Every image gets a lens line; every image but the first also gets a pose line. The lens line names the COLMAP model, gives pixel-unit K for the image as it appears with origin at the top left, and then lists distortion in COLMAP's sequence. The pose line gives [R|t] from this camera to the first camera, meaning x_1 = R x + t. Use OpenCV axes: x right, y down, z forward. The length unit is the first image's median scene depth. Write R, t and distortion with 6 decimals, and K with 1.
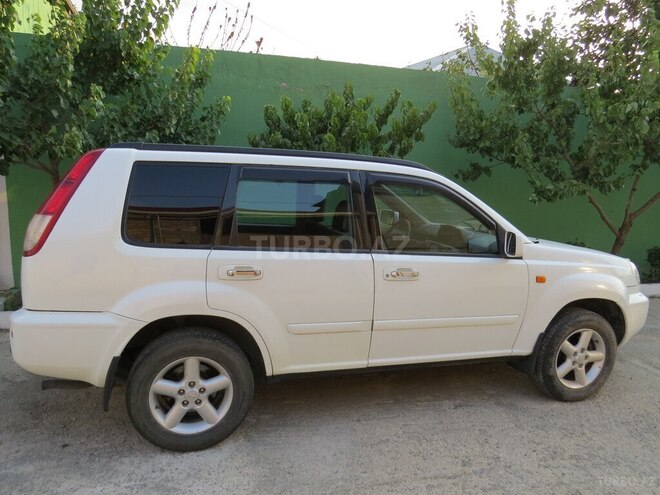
lens RADIAL K [[471.8, 0, 330.5], [0, 471.8, 248.6], [0, 0, 1]] dist [-0.007033, 0.000543]
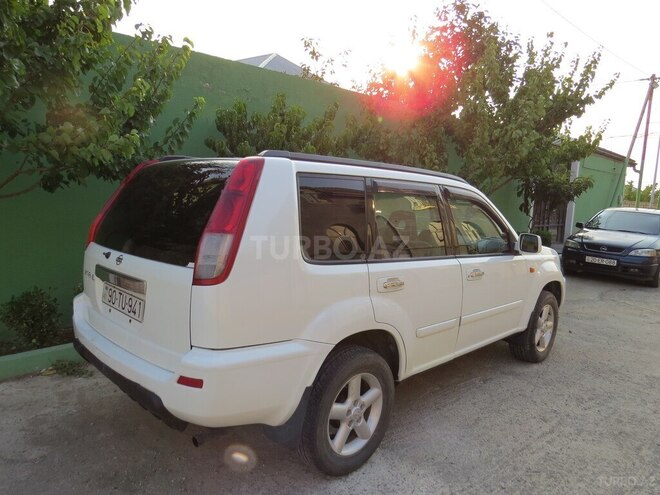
lens RADIAL K [[471.8, 0, 327.4], [0, 471.8, 247.4], [0, 0, 1]] dist [-0.007033, 0.000543]
pose [[0.883049, -0.052551, 0.466330, -0.709448], [0.055627, 0.998426, 0.007177, -0.039544], [-0.465973, 0.019603, 0.884582, 0.138516]]
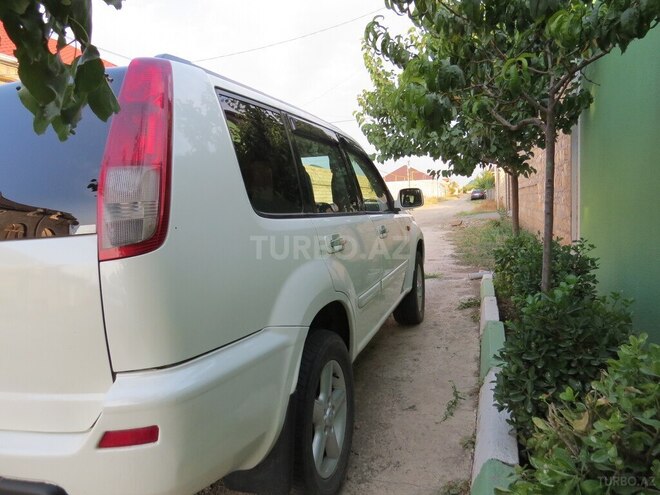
lens RADIAL K [[471.8, 0, 327.1], [0, 471.8, 247.7], [0, 0, 1]] dist [-0.007033, 0.000543]
pose [[0.576654, -0.152872, 0.802558, -0.761688], [0.191160, 0.980316, 0.049379, 0.015775], [-0.794310, 0.124943, 0.594526, 0.483289]]
